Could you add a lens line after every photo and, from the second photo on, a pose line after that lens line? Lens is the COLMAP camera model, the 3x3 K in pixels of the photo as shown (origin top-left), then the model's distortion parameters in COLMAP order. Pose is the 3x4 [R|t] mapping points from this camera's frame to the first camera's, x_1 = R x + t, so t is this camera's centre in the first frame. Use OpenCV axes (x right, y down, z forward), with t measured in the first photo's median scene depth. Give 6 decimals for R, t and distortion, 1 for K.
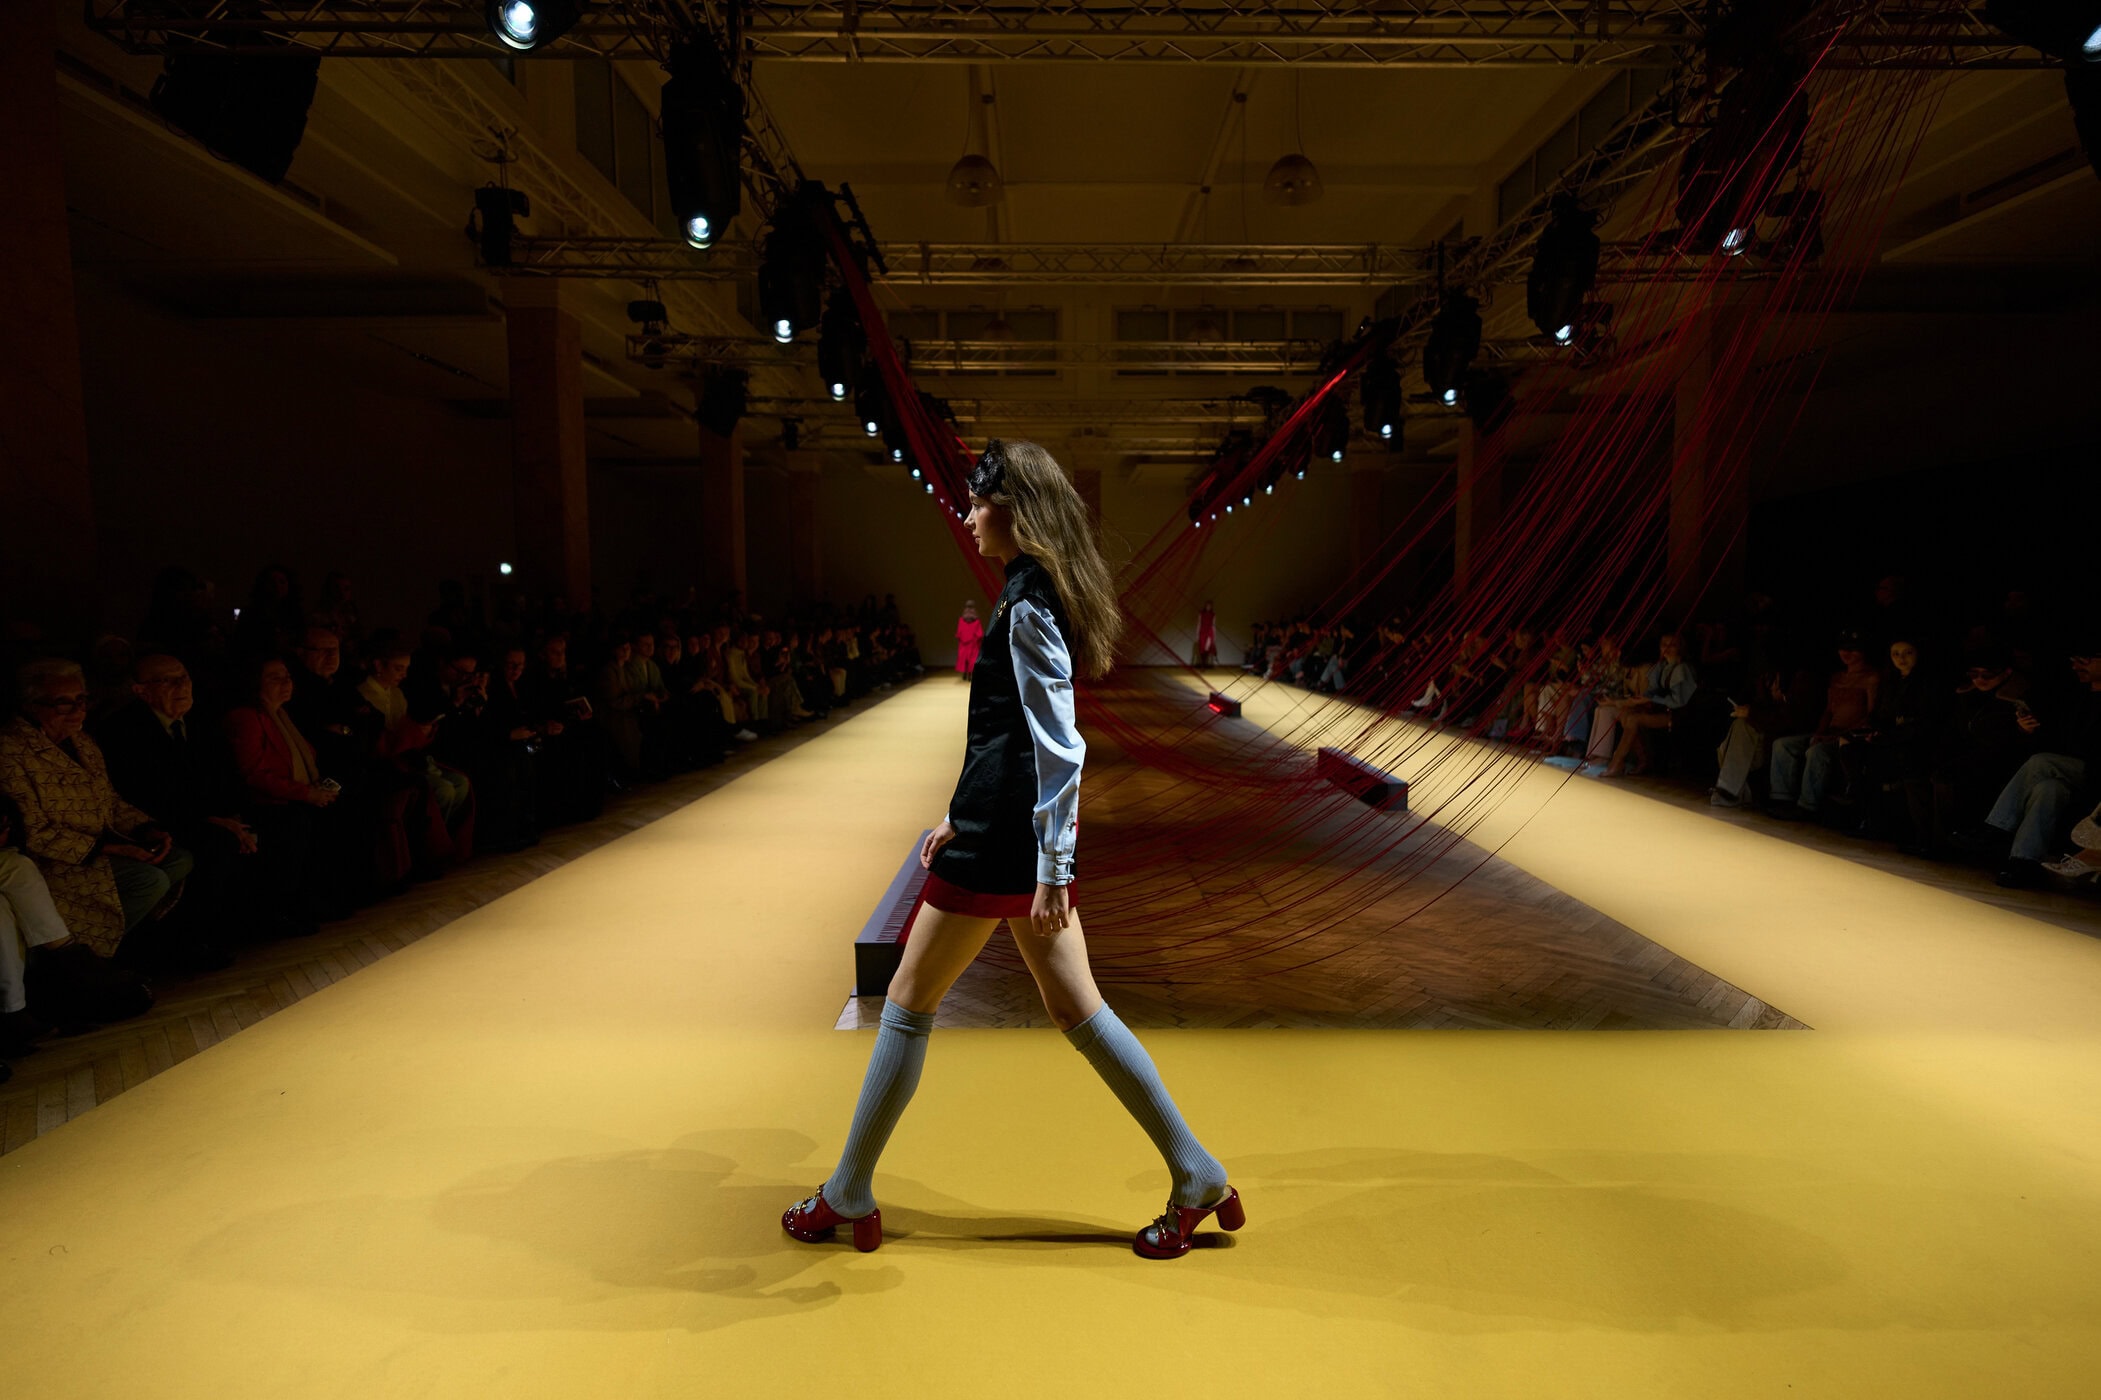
lens RADIAL K [[1016.7, 0, 1043.8], [0, 1016.7, 713.7], [0, 0, 1]] dist [-0.009314, 0.000752]
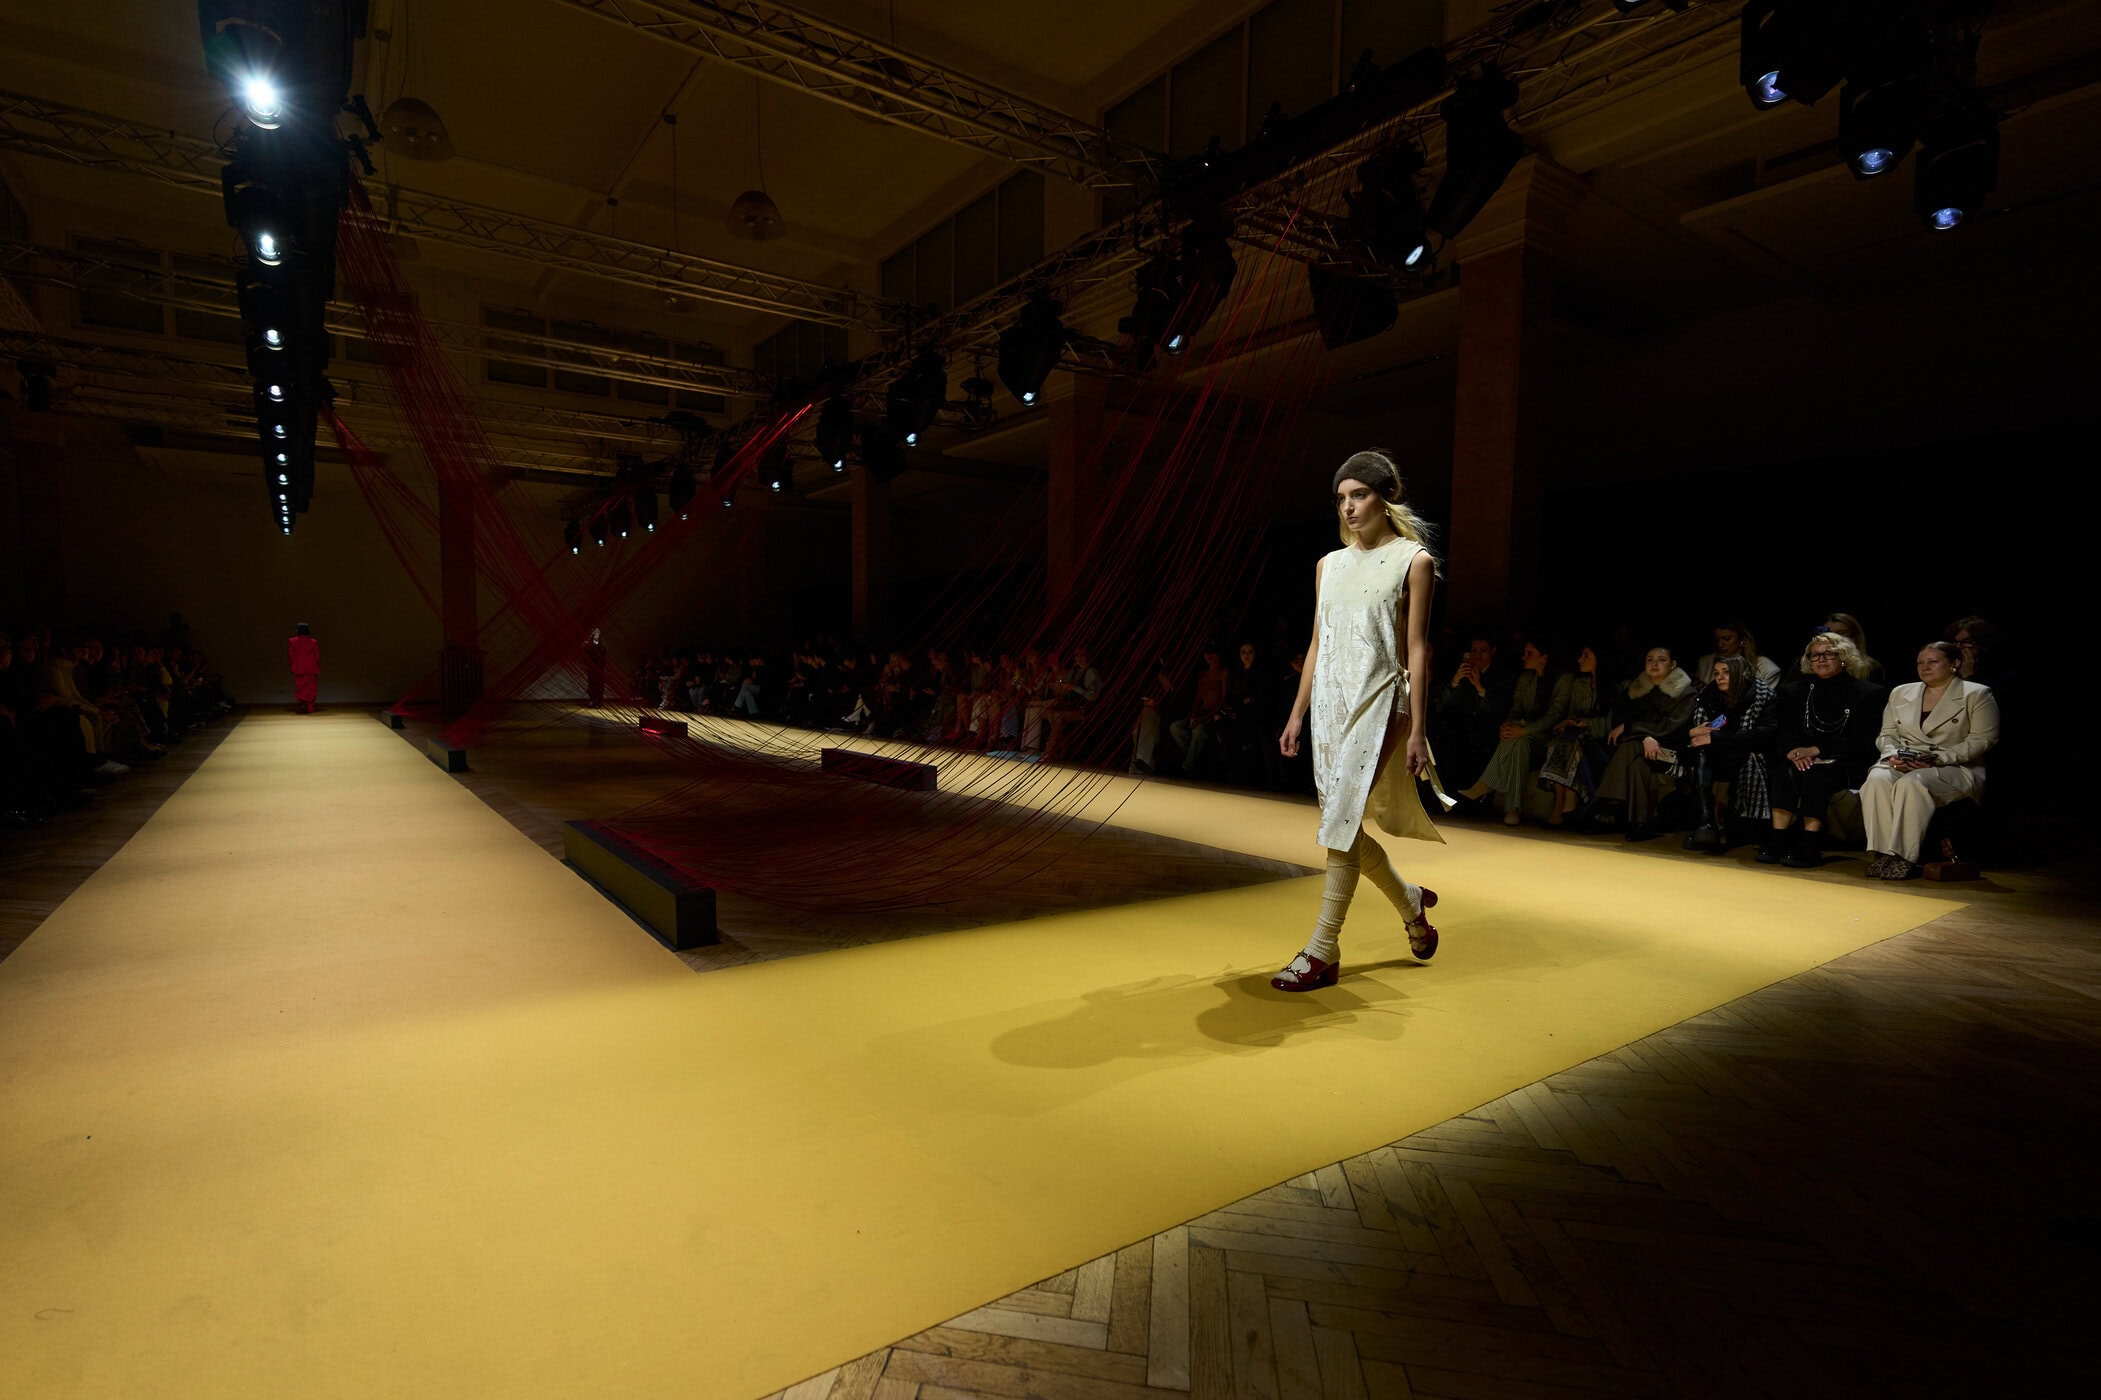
lens RADIAL K [[1021.1, 0, 966.0], [0, 1021.1, 758.0], [0, 0, 1]] dist [-0.012131, -0.000264]
pose [[0.836115, -0.041436, 0.546986, -0.233699], [0.042699, 0.999034, 0.010410, 0.045674], [-0.546889, 0.014652, 0.837077, 0.009733]]
